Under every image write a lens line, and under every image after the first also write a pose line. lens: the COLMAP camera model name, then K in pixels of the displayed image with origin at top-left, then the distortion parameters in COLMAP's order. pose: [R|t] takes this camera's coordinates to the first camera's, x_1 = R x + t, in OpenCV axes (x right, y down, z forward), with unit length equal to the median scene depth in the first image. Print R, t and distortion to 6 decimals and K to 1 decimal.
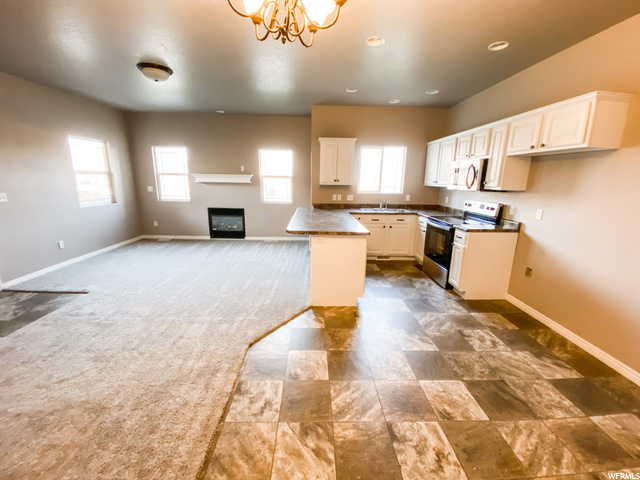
lens RADIAL K [[257.5, 0, 318.2], [0, 257.5, 240.3], [0, 0, 1]] dist [0.015699, -0.018239]
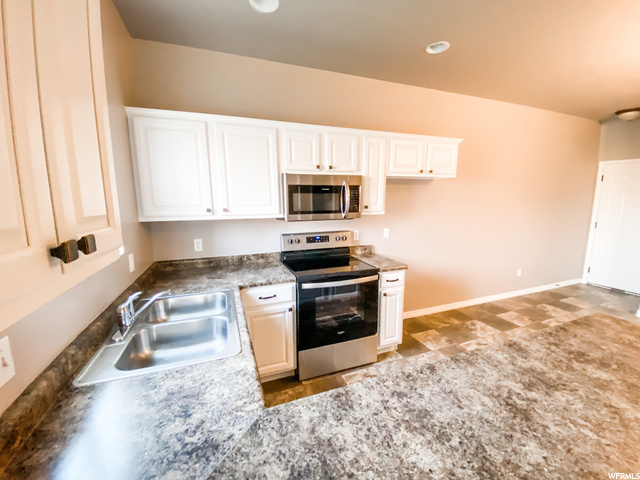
lens RADIAL K [[257.5, 0, 318.2], [0, 257.5, 240.3], [0, 0, 1]] dist [0.015699, -0.018239]
pose [[-0.334130, -0.154217, 0.929825, -0.031133], [0.221378, 0.946084, 0.236466, -0.233959], [-0.916160, 0.284853, -0.281974, 0.943346]]
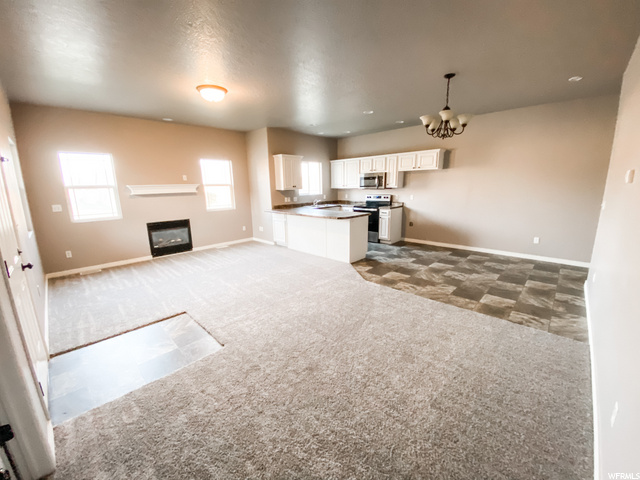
lens RADIAL K [[257.5, 0, 318.2], [0, 257.5, 240.3], [0, 0, 1]] dist [0.015699, -0.018239]
pose [[0.707058, -0.176240, 0.684841, -0.795825], [0.191863, 0.979930, 0.054093, -0.007304], [-0.680630, 0.093148, 0.726682, -0.027766]]
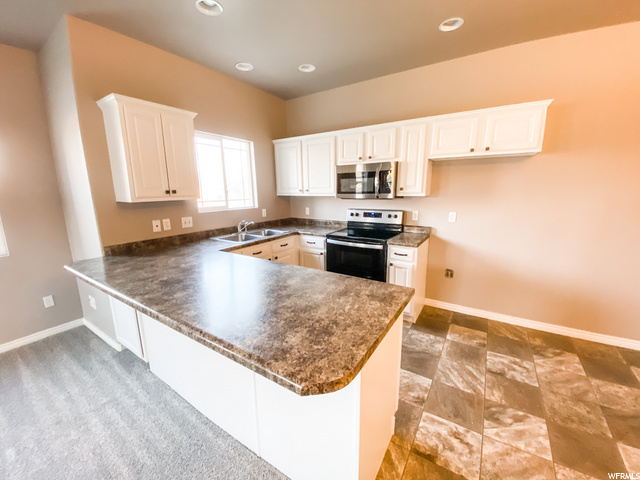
lens RADIAL K [[257.5, 0, 318.2], [0, 257.5, 240.3], [0, 0, 1]] dist [0.015699, -0.018239]
pose [[0.561676, -0.181113, 0.807290, -0.180679], [0.209000, 0.975160, 0.073362, -0.119258], [-0.800524, 0.127518, 0.585577, 0.499848]]
